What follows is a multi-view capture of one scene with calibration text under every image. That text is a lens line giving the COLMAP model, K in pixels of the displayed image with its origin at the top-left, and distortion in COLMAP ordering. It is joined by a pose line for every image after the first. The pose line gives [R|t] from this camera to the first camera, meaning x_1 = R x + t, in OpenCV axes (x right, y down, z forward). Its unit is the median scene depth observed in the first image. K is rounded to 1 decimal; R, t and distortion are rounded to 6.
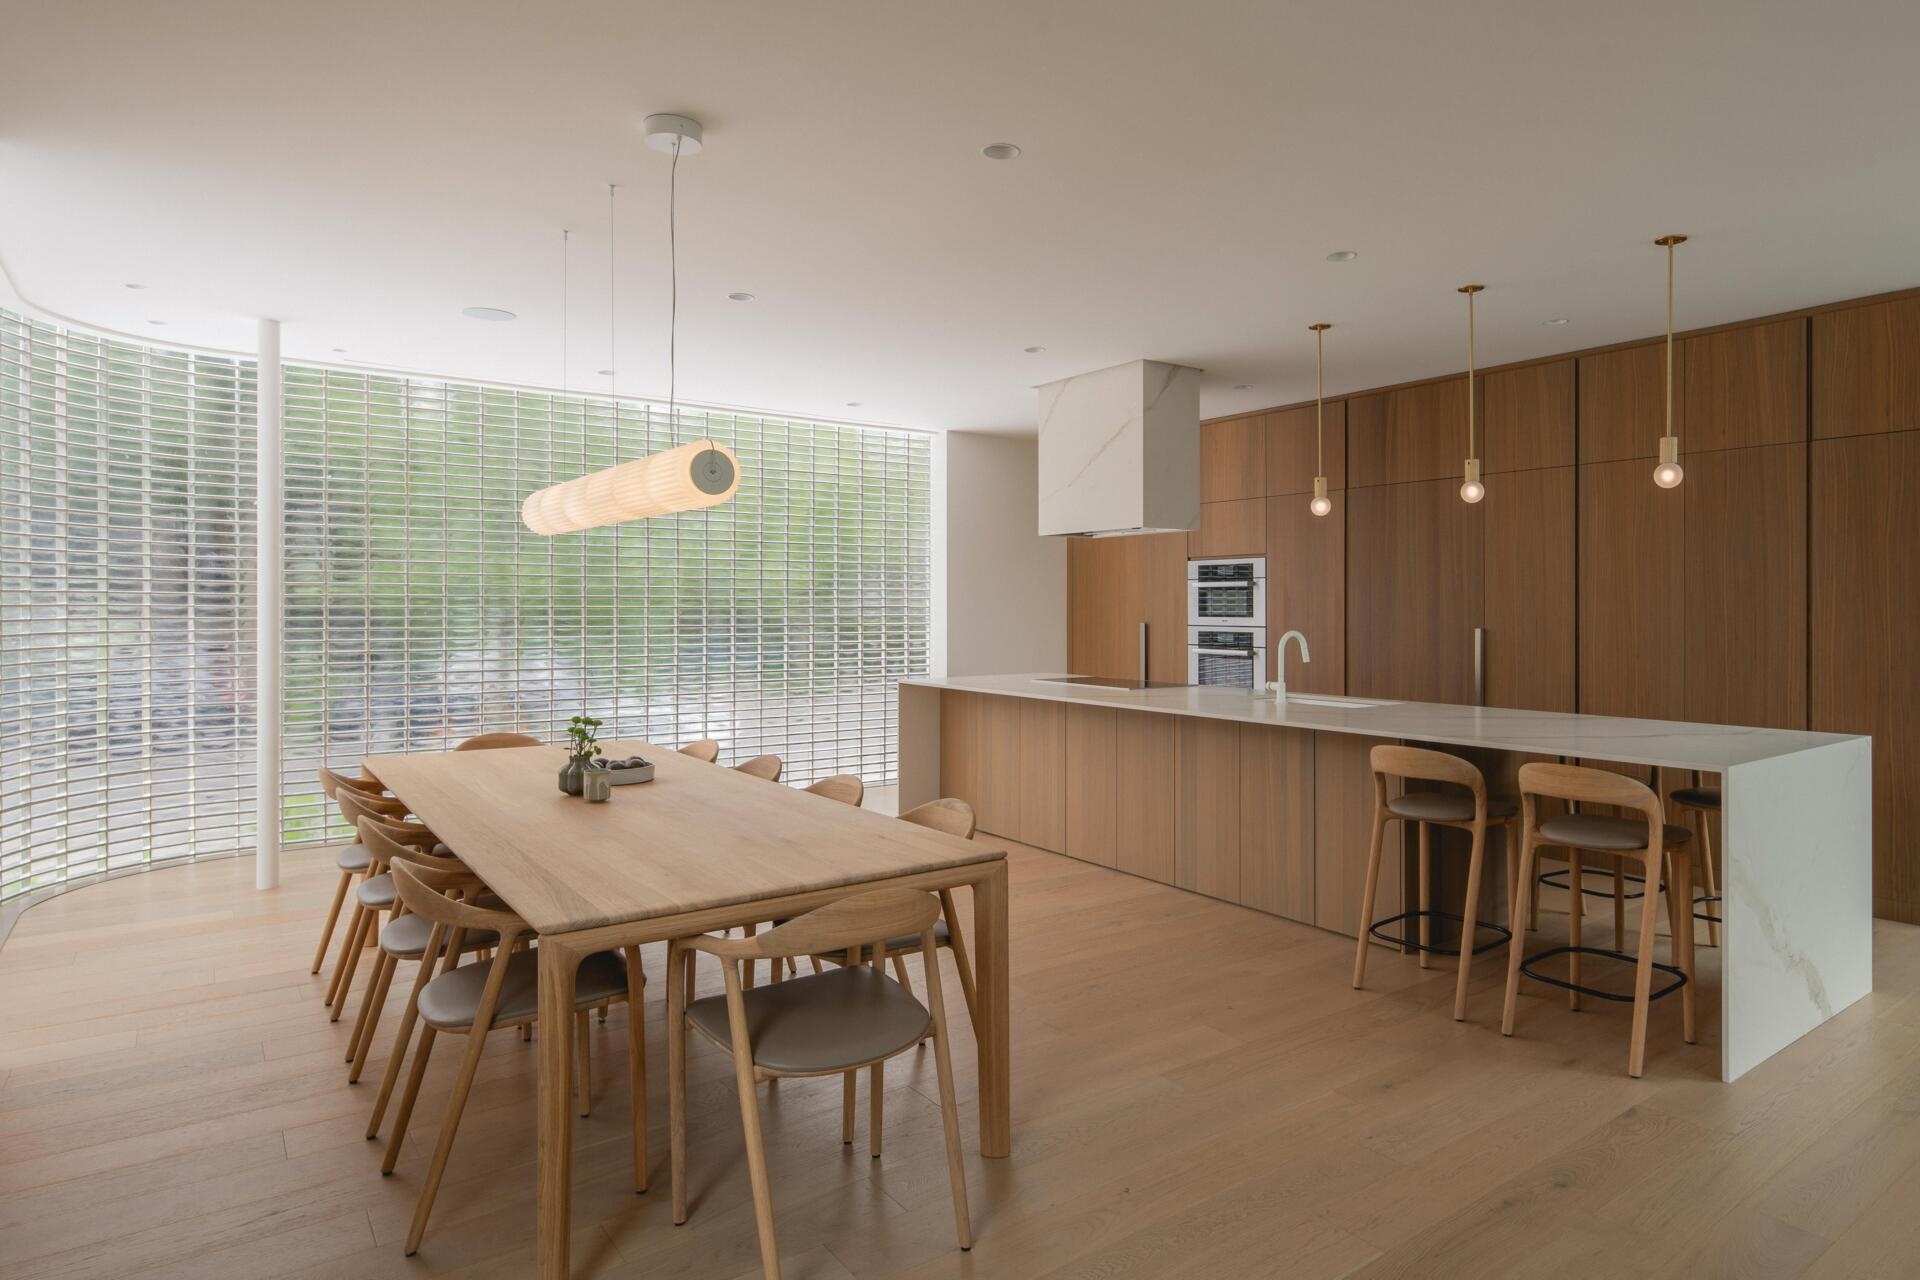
lens RADIAL K [[1064.3, 0, 960.0], [0, 1064.3, 640.0], [0, 0, 1]] dist [0.001229, 0.000261]
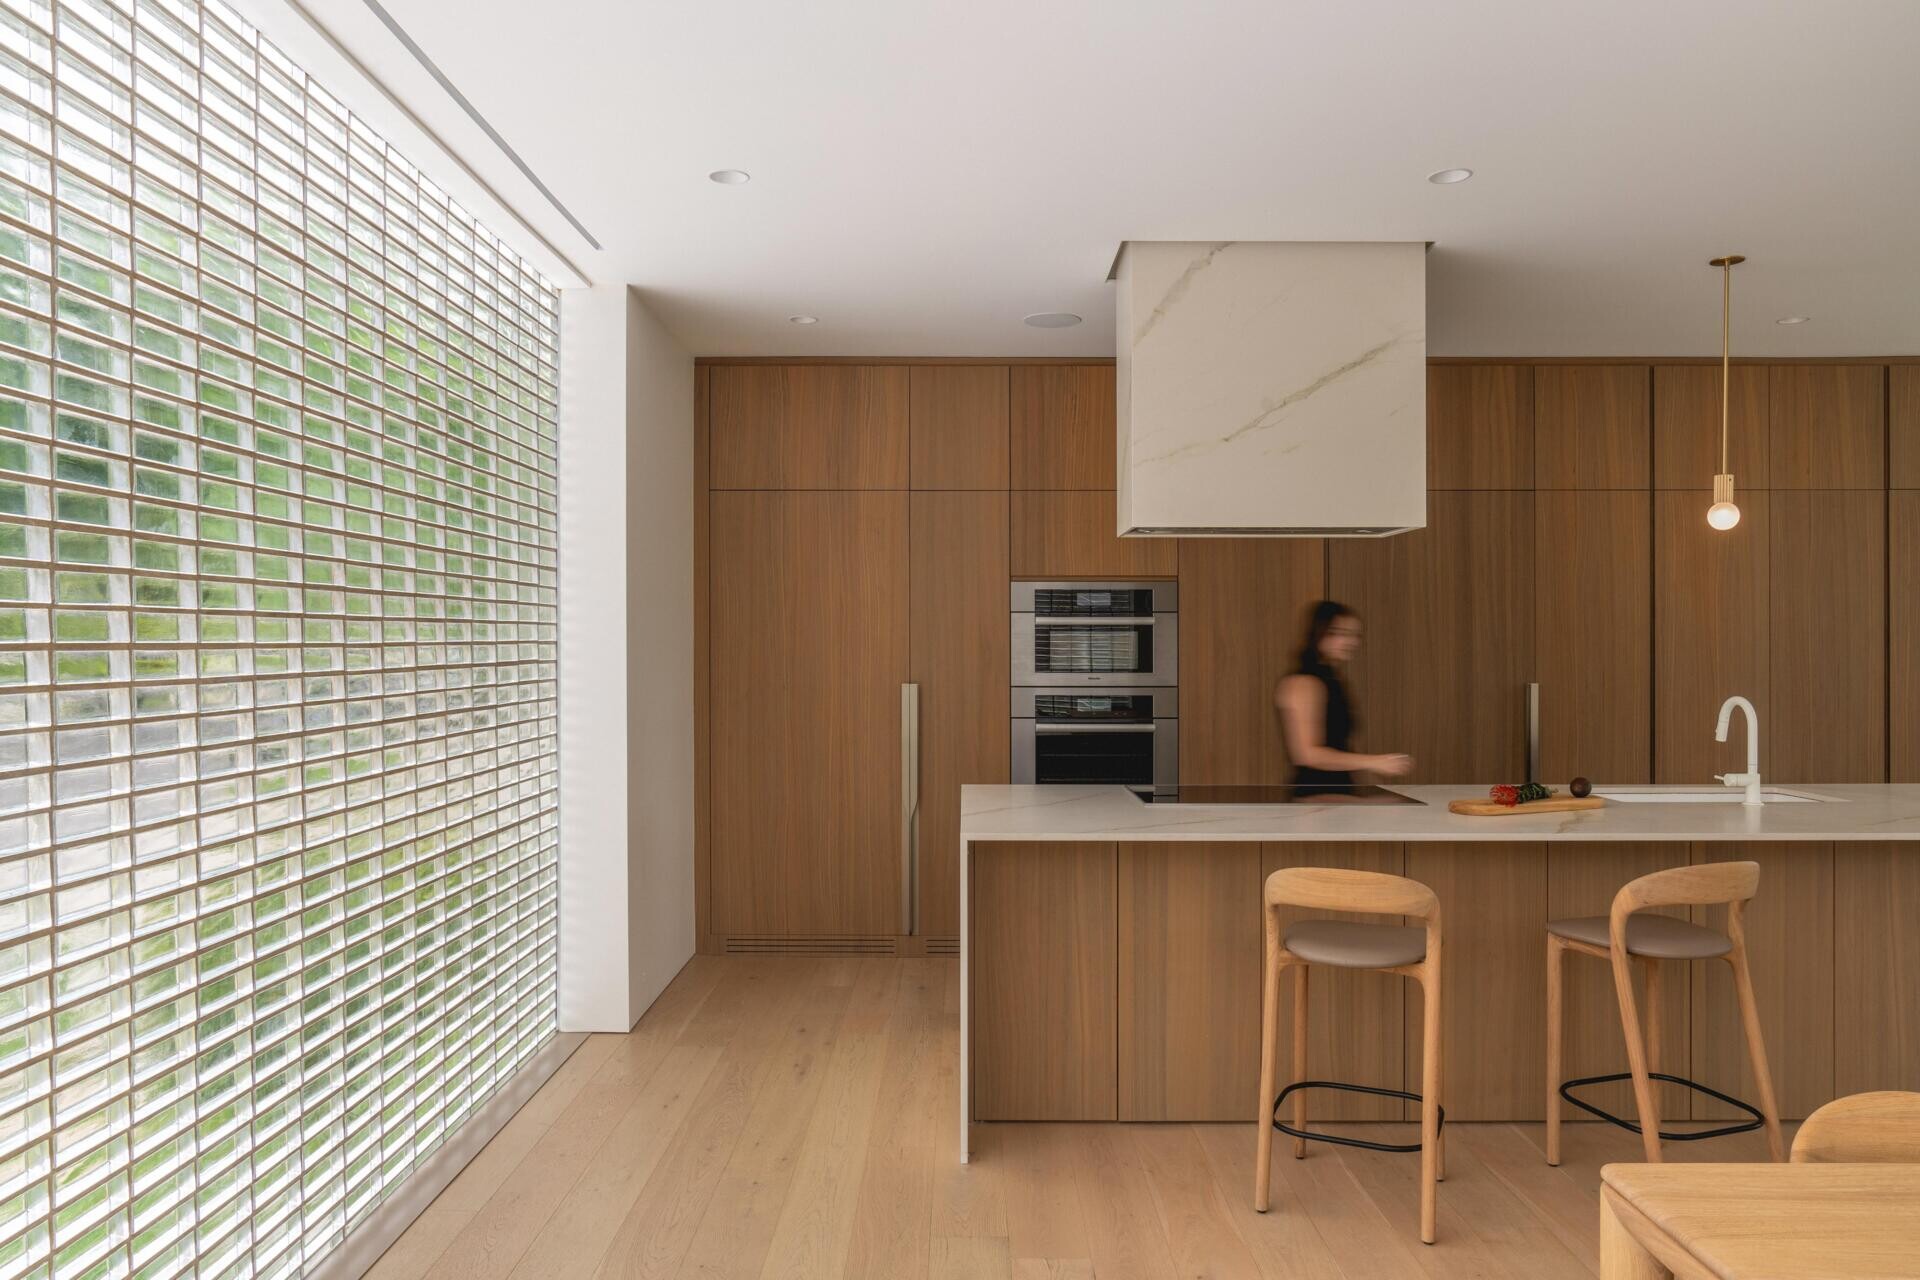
lens RADIAL K [[1319.2, 0, 960.0], [0, 1319.2, 640.0], [0, 0, 1]] dist [0.042157, 0.001103]
pose [[0.550710, -0.002159, 0.834694, -0.439738], [0.027867, 0.999487, -0.015800, -0.029642], [-0.834231, 0.031962, 0.550488, 0.611830]]
